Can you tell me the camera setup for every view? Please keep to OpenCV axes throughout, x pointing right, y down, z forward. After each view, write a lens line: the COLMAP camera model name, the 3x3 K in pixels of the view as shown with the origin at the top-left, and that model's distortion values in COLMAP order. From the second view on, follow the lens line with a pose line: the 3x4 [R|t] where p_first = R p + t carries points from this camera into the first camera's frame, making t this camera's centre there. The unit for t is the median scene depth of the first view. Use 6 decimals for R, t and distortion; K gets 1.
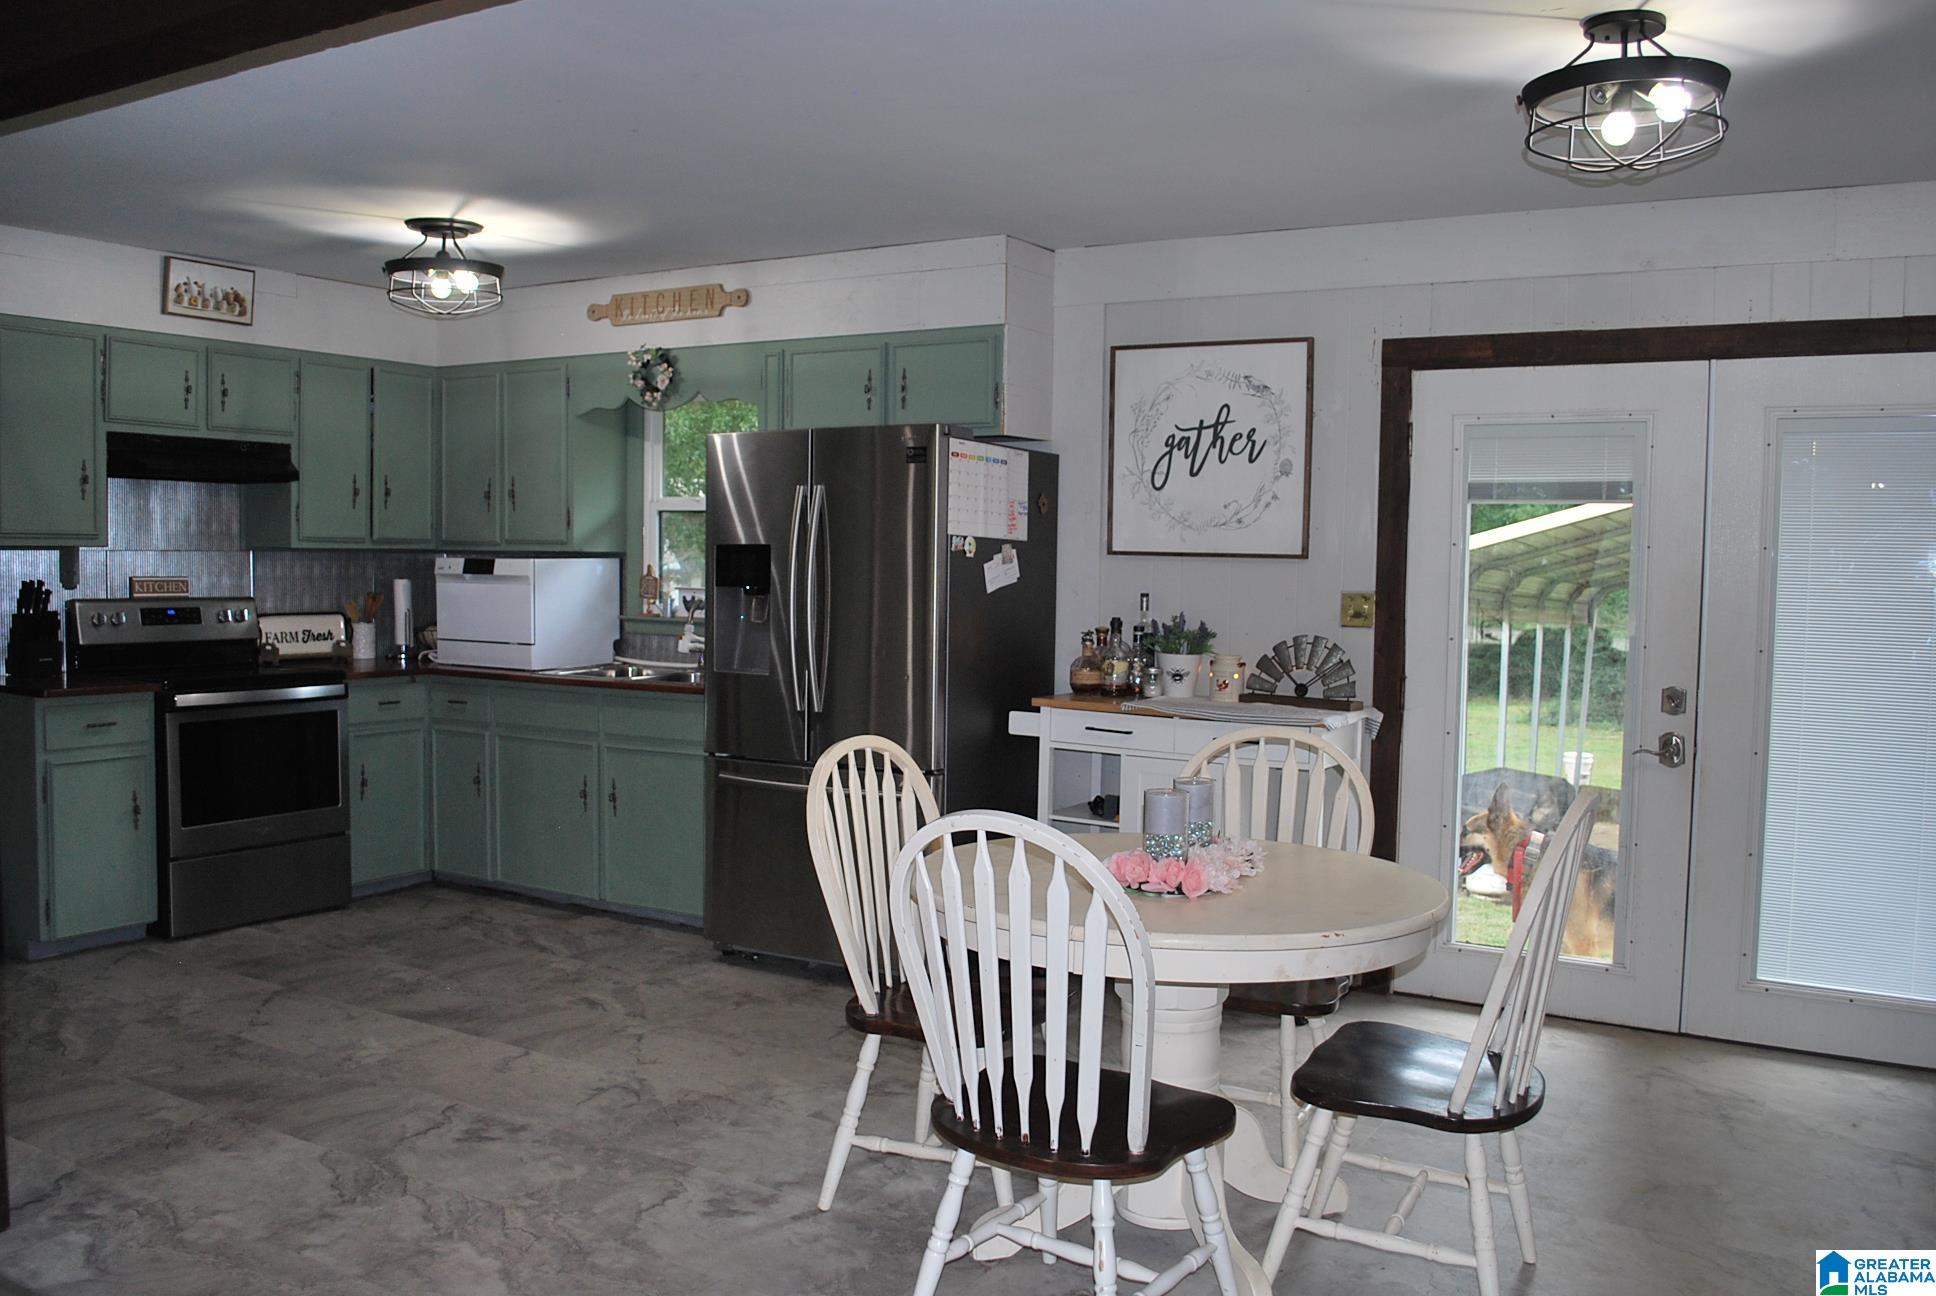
lens RADIAL K [[1630.2, 0, 968.0], [0, 1630.2, 648.0], [0, 0, 1]] dist [-0.081638, 0.000386]
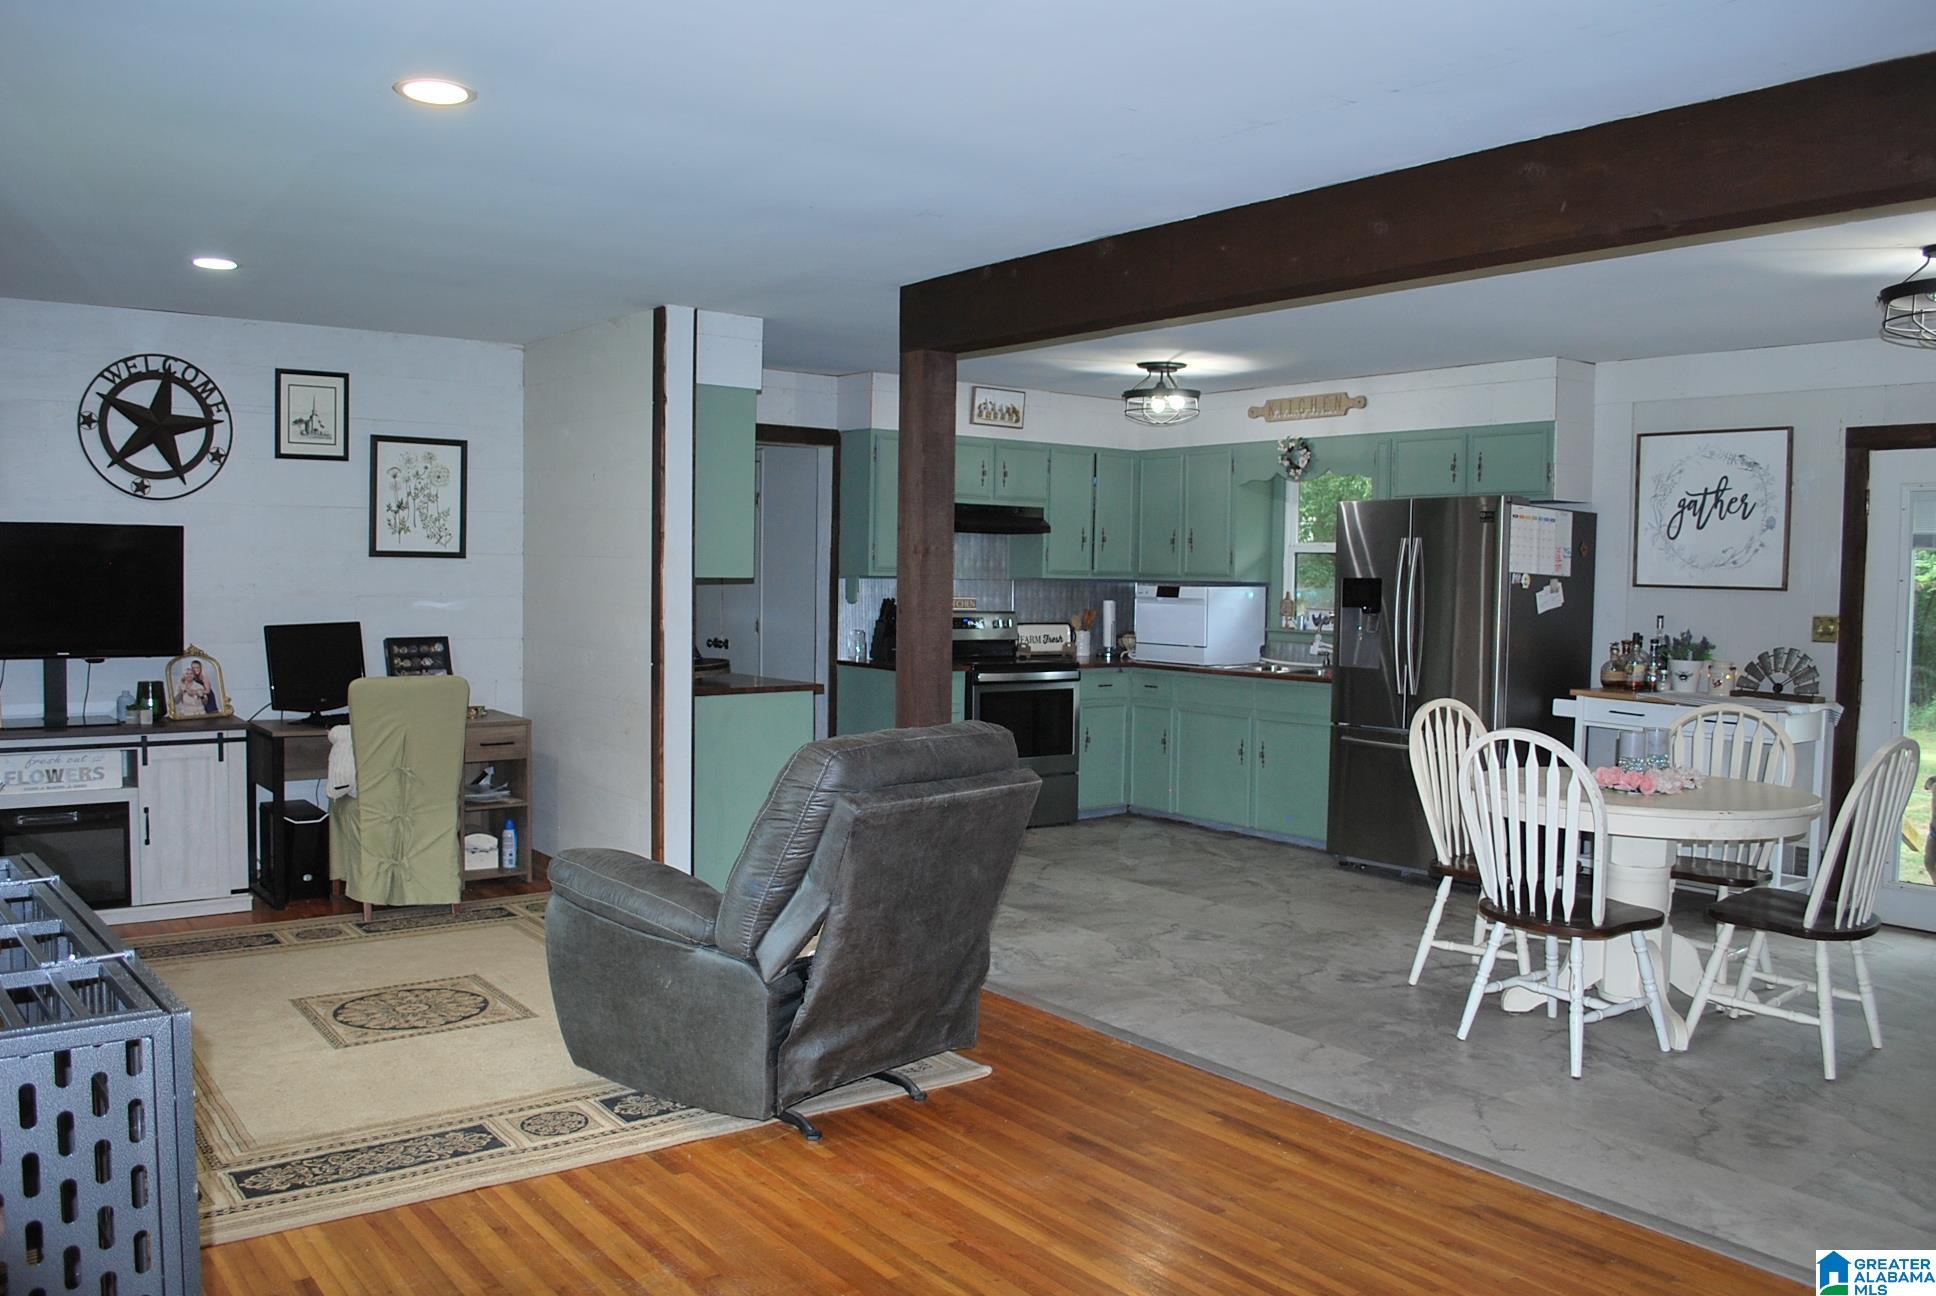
lens RADIAL K [[1524.8, 0, 968.0], [0, 1524.8, 648.0], [0, 0, 1]] dist [-0.073765, -0.003076]
pose [[0.931714, 0.018752, -0.362709, 0.025393], [-0.023941, 0.999665, -0.009816, 0.019945], [0.362403, 0.017829, 0.931851, -0.380658]]
